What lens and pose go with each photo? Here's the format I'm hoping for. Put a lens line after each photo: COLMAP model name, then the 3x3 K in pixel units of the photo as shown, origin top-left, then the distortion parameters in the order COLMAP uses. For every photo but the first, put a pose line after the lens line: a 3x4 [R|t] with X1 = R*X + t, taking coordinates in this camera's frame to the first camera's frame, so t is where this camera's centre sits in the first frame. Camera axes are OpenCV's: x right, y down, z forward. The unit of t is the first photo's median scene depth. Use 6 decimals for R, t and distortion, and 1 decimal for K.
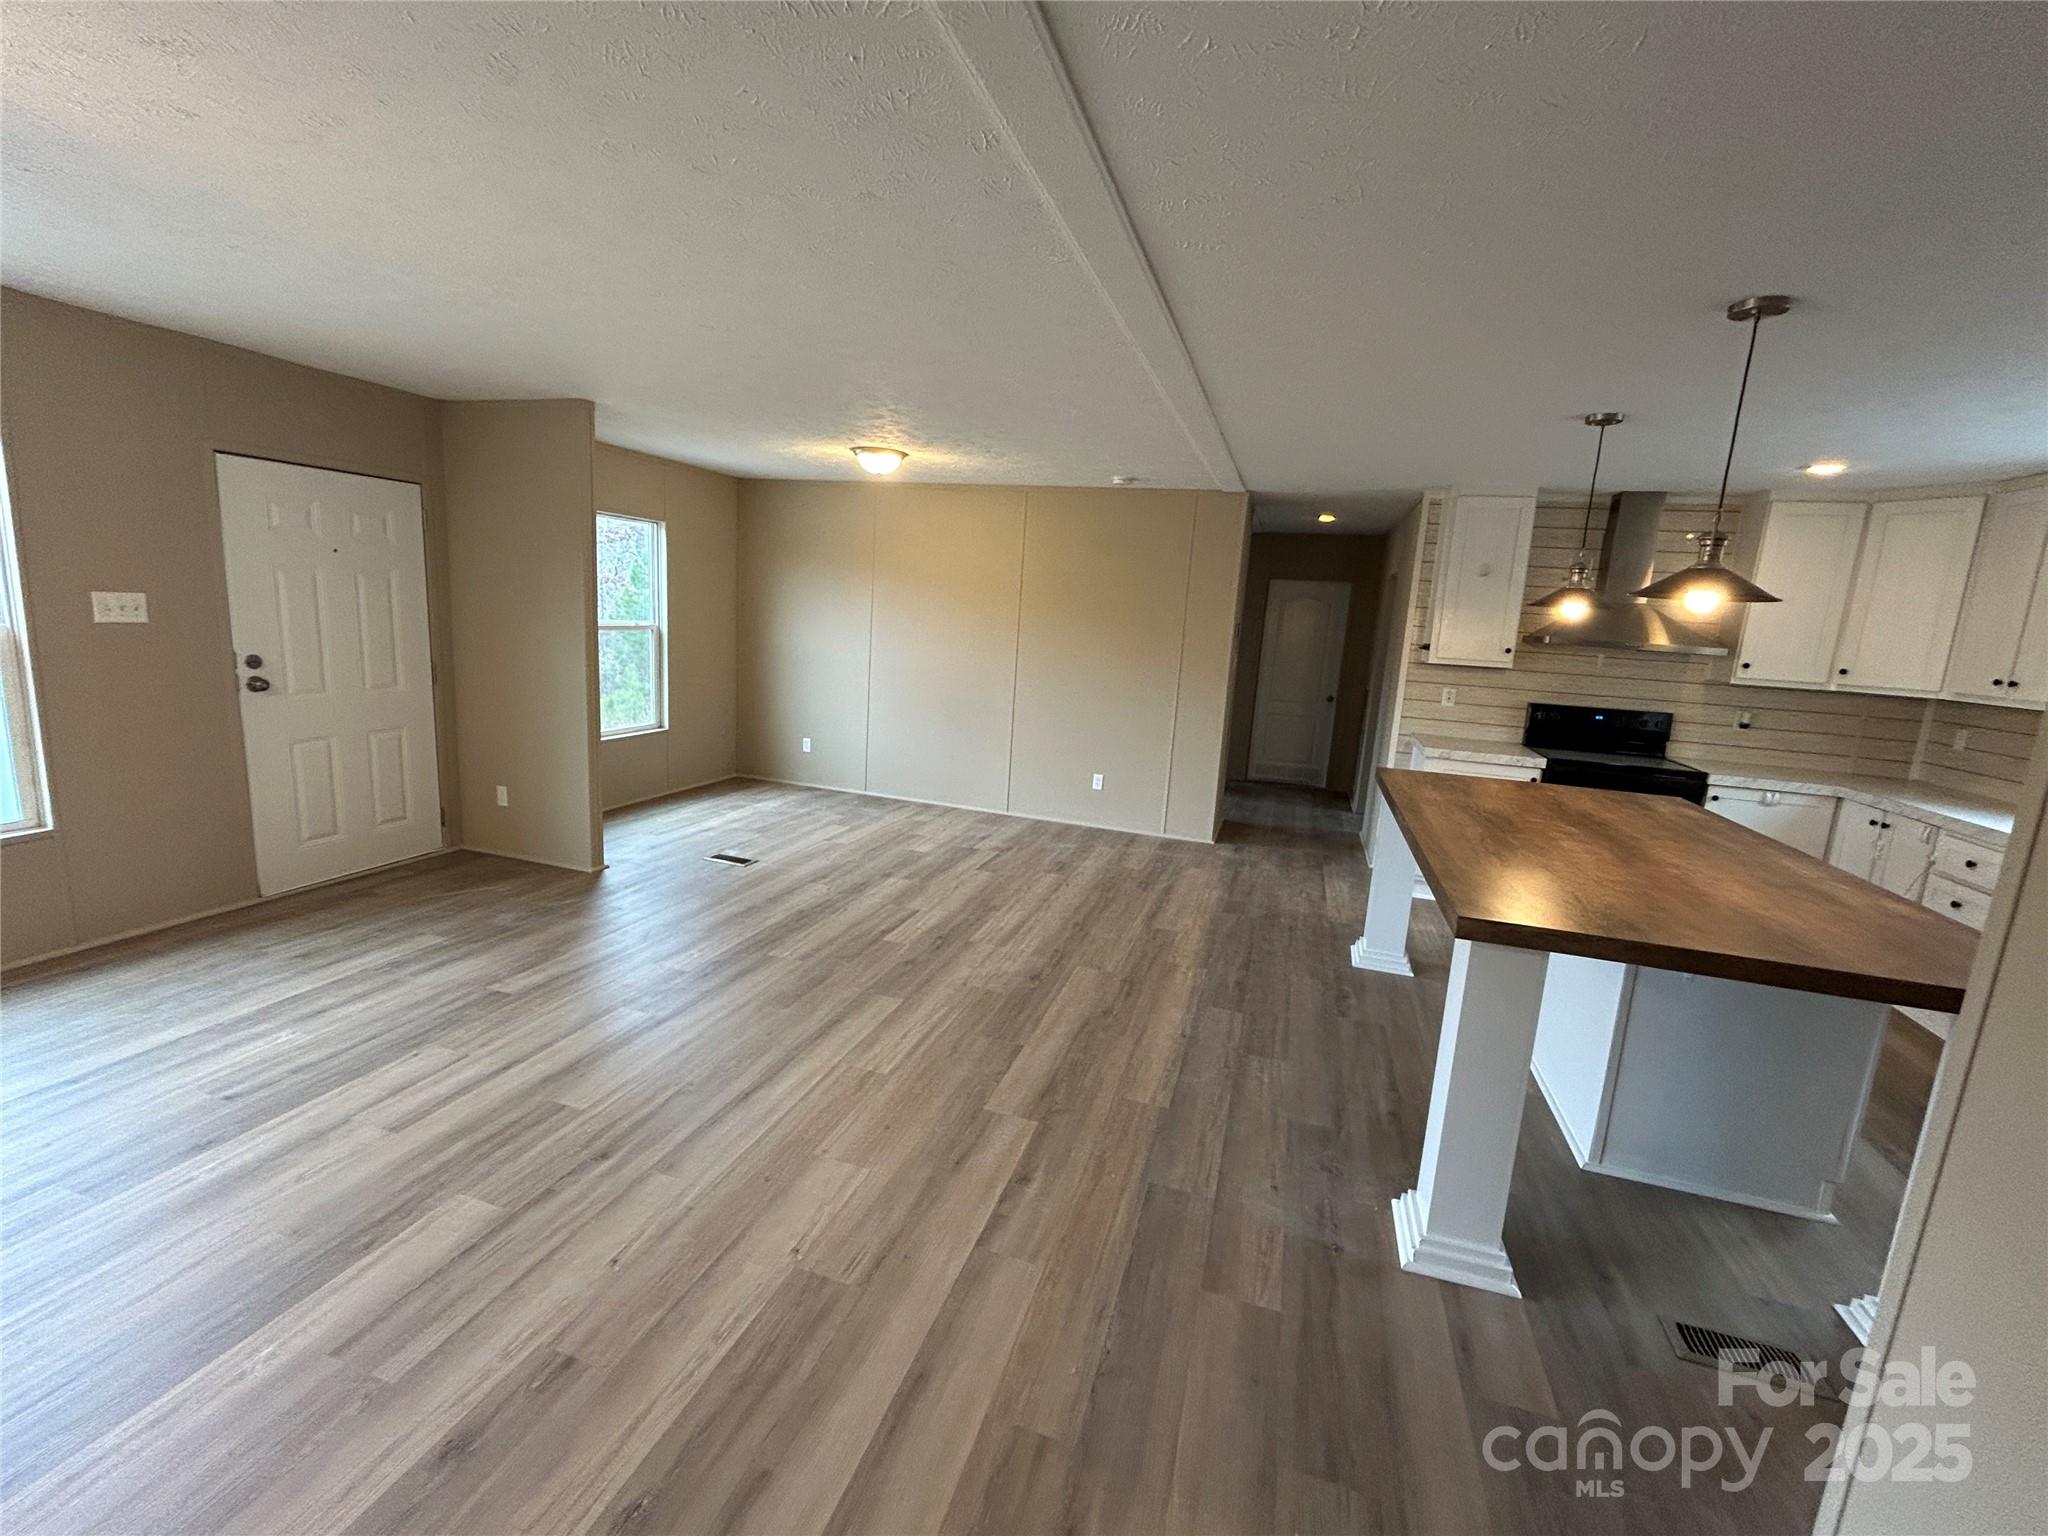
lens RADIAL K [[862.7, 0, 1019.5], [0, 862.7, 764.5], [0, 0, 1]] dist [-0.002825, 0.000496]
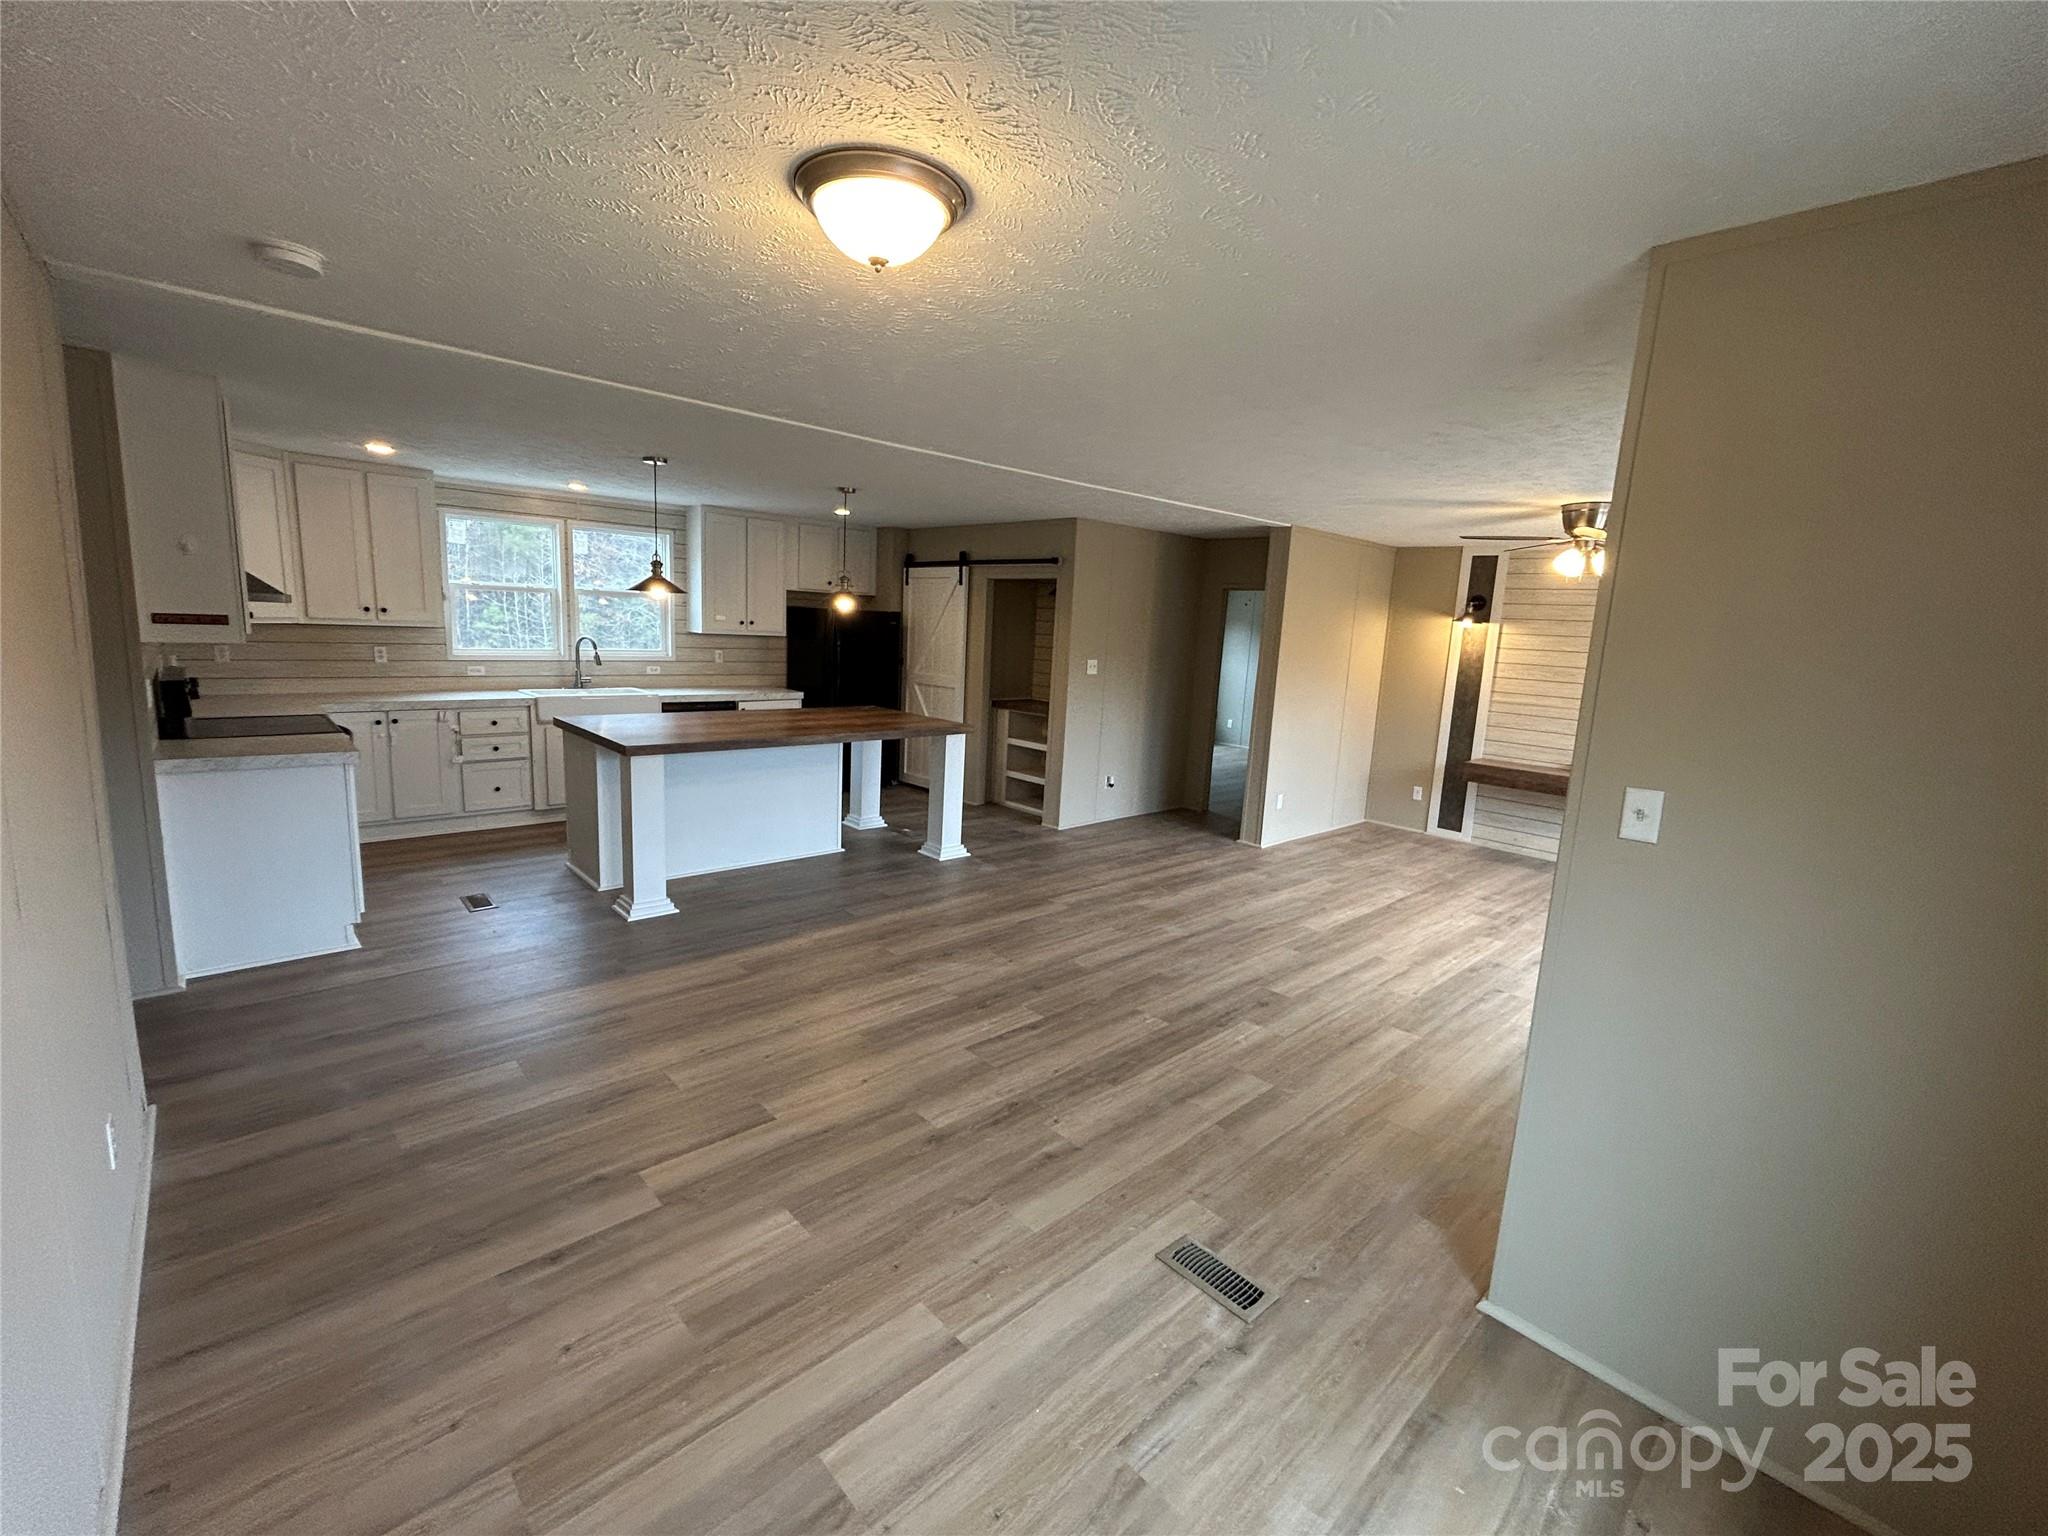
lens RADIAL K [[862.7, 0, 1019.5], [0, 862.7, 764.5], [0, 0, 1]] dist [-0.002825, 0.000496]
pose [[-0.867169, -0.183582, 0.462941, -0.488503], [-0.015987, 0.939359, 0.342561, -0.341516], [-0.497756, 0.289657, -0.817519, 1.615262]]
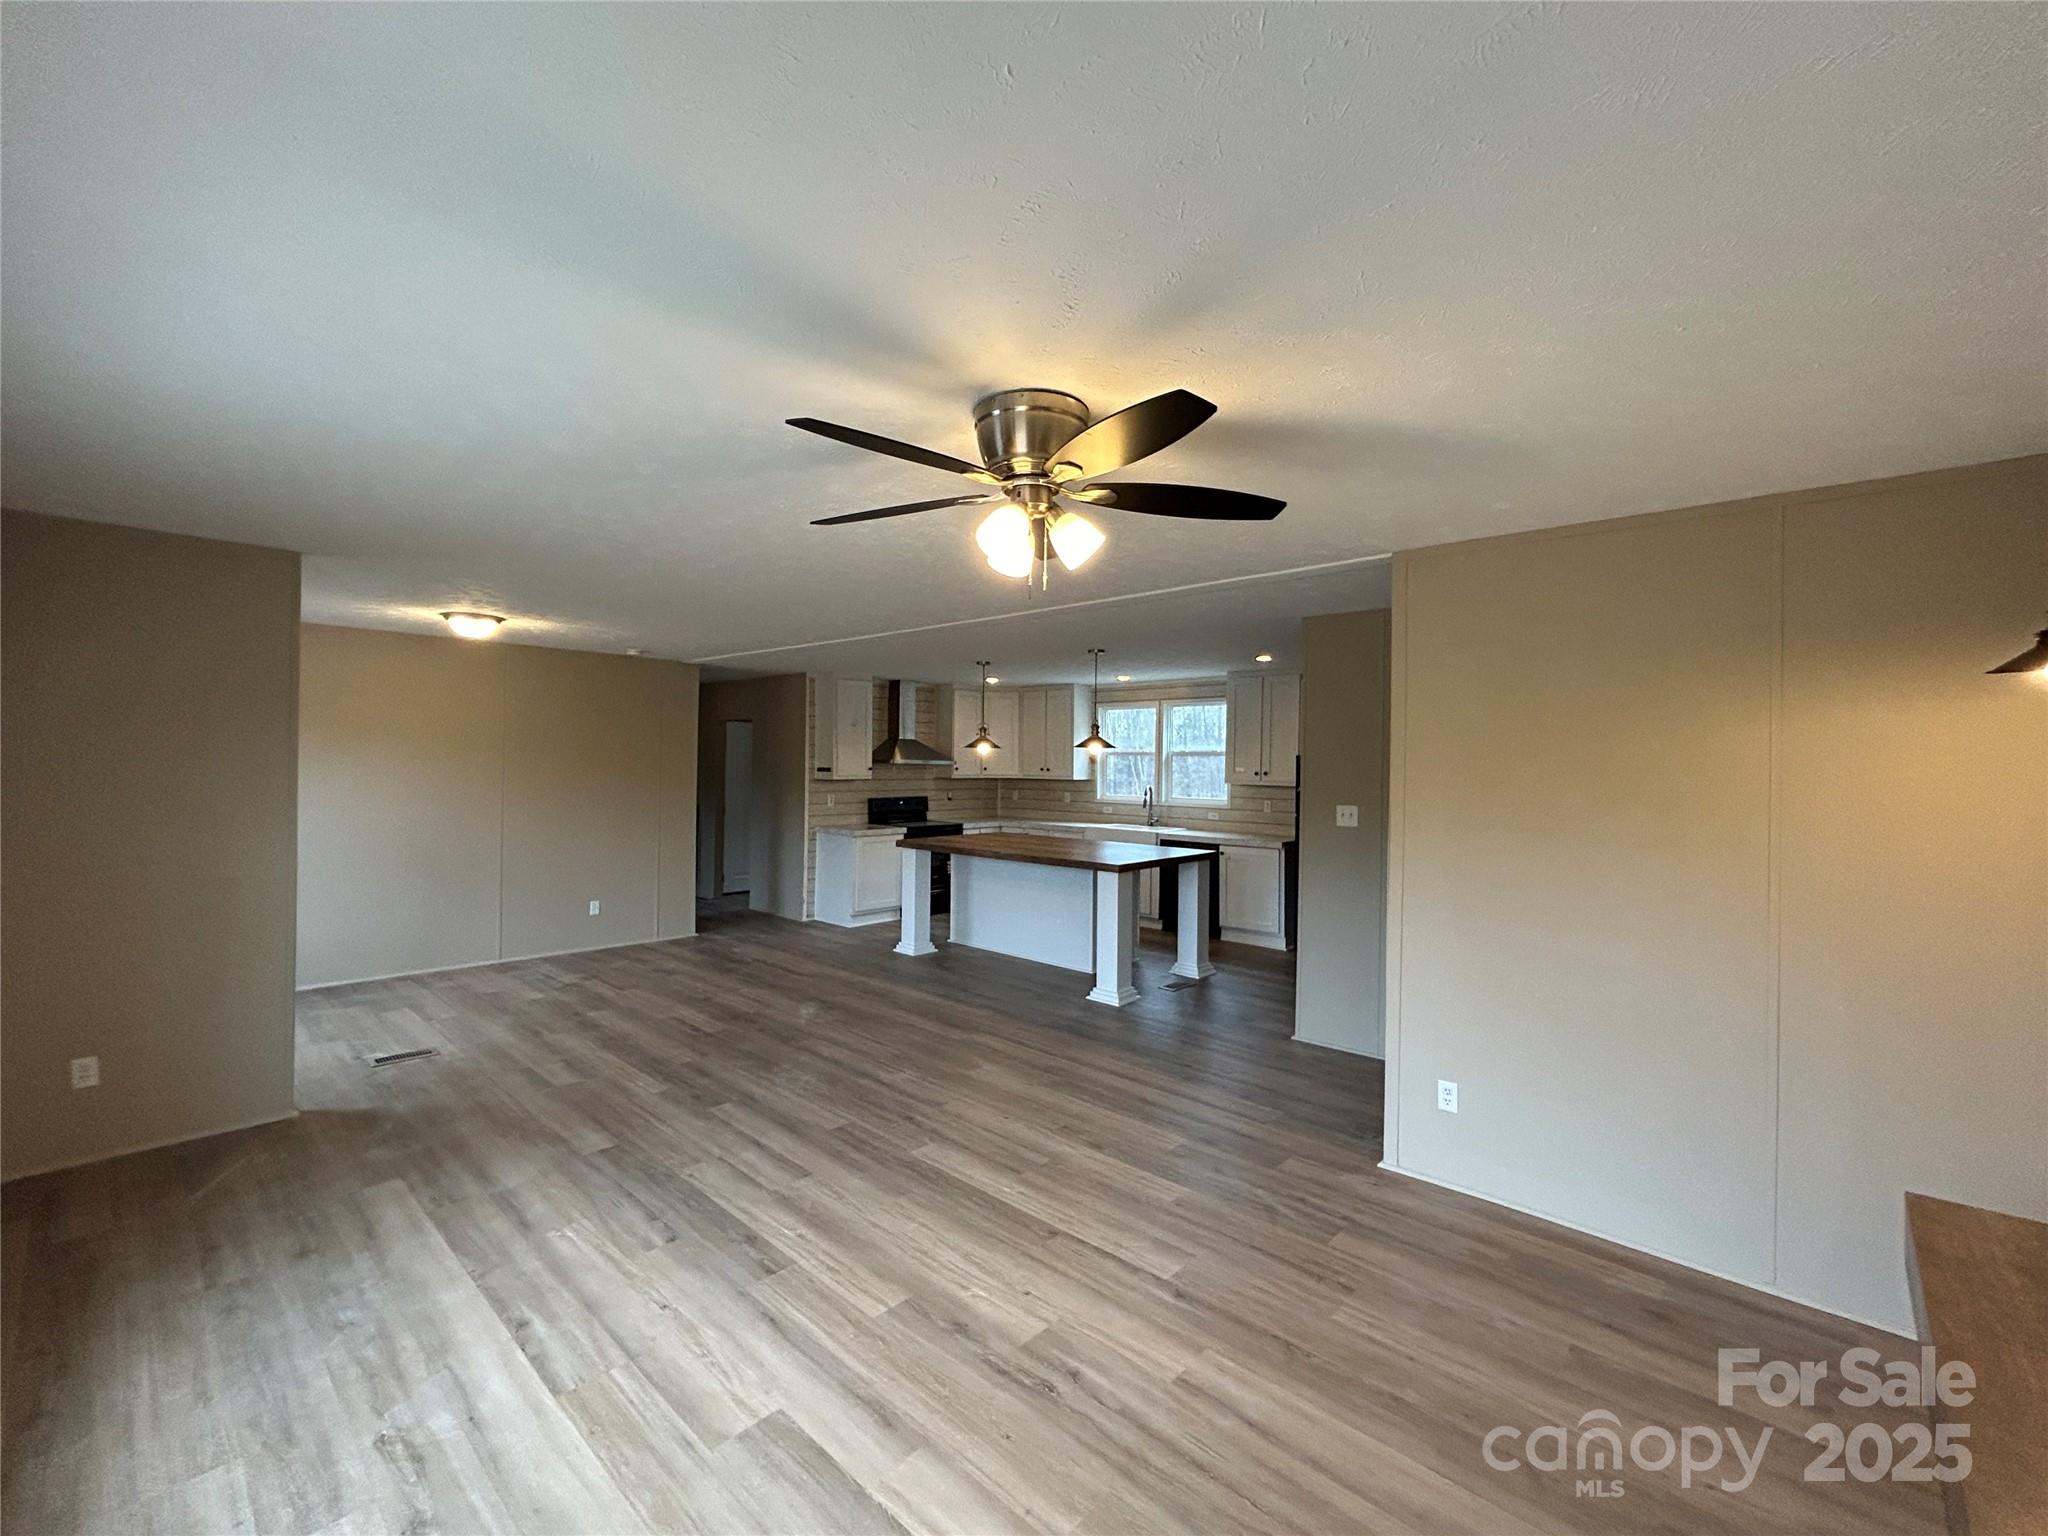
lens RADIAL K [[862.7, 0, 1019.5], [0, 862.7, 764.5], [0, 0, 1]] dist [-0.002825, 0.000496]
pose [[0.422806, -0.058206, 0.904349, -1.028934], [0.172576, 0.984844, -0.017297, -0.073650], [-0.889636, 0.163382, 0.426443, 0.015999]]
